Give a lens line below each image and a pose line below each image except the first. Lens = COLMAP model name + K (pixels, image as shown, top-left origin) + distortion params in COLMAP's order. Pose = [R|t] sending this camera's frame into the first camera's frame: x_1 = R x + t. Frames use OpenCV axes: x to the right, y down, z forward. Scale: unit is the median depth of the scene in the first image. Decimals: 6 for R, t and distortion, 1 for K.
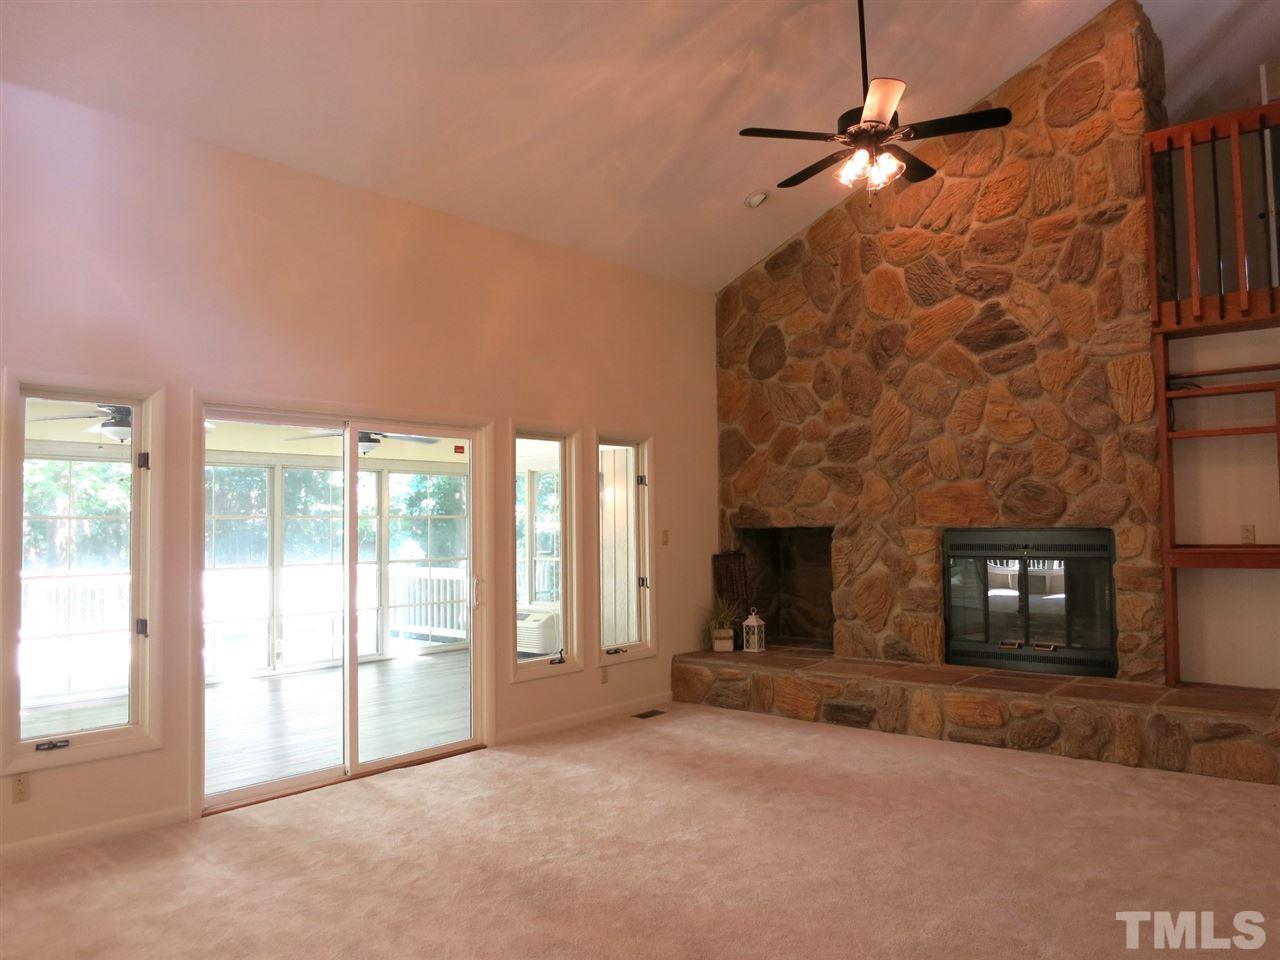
lens RADIAL K [[927.7, 0, 642.2], [0, 927.7, 473.6], [0, 0, 1]] dist [-0.046718, -0.002506]
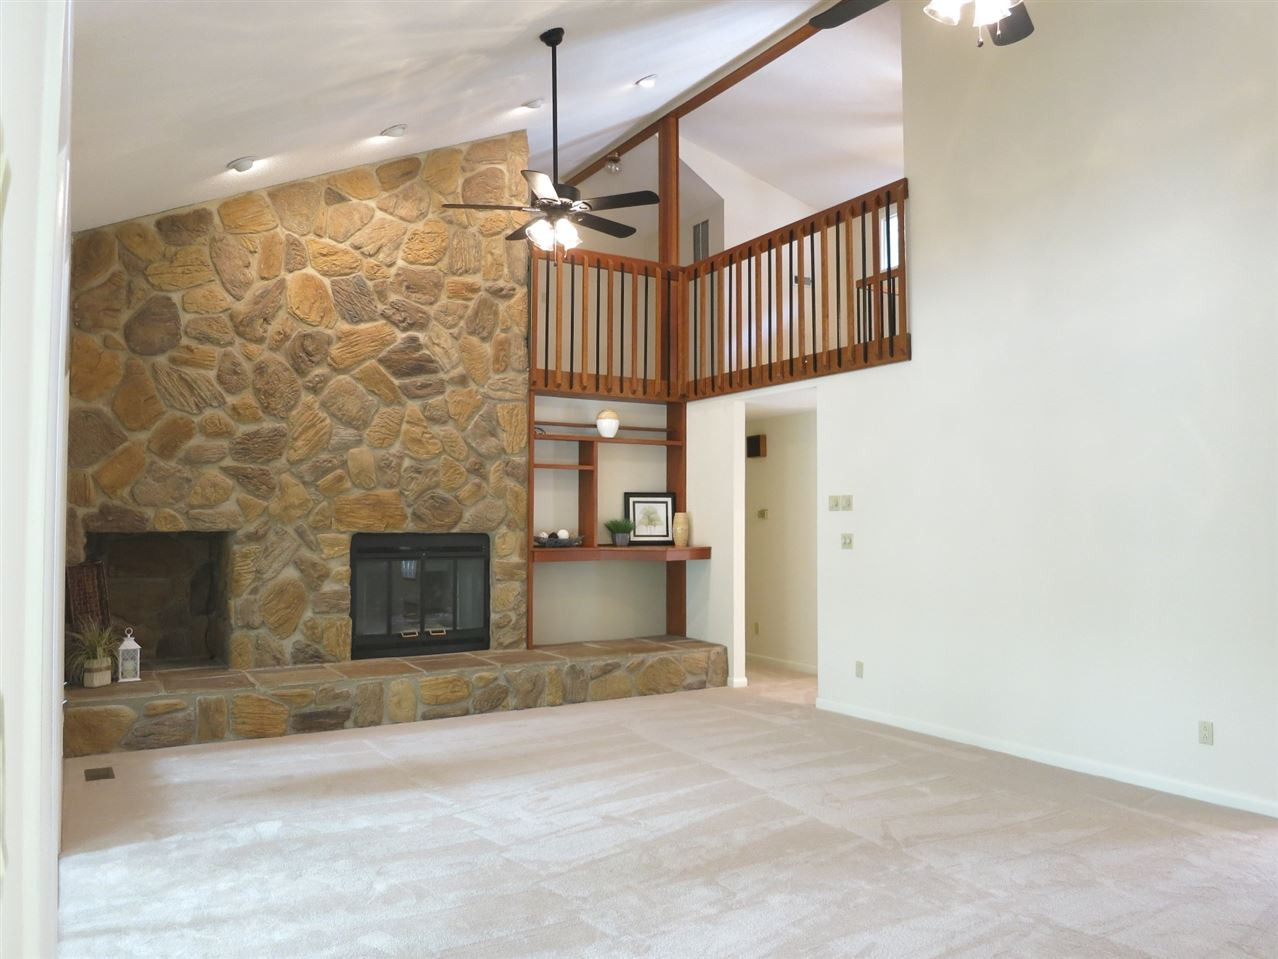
lens RADIAL K [[926.2, 0, 639.4], [0, 926.2, 489.3], [0, 0, 1]] dist [-0.046718, -0.002506]
pose [[0.299362, 0.044430, 0.953105, -0.595059], [-0.055453, 0.998037, -0.029107, 0.021337], [-0.952527, -0.044139, 0.301238, 0.364306]]
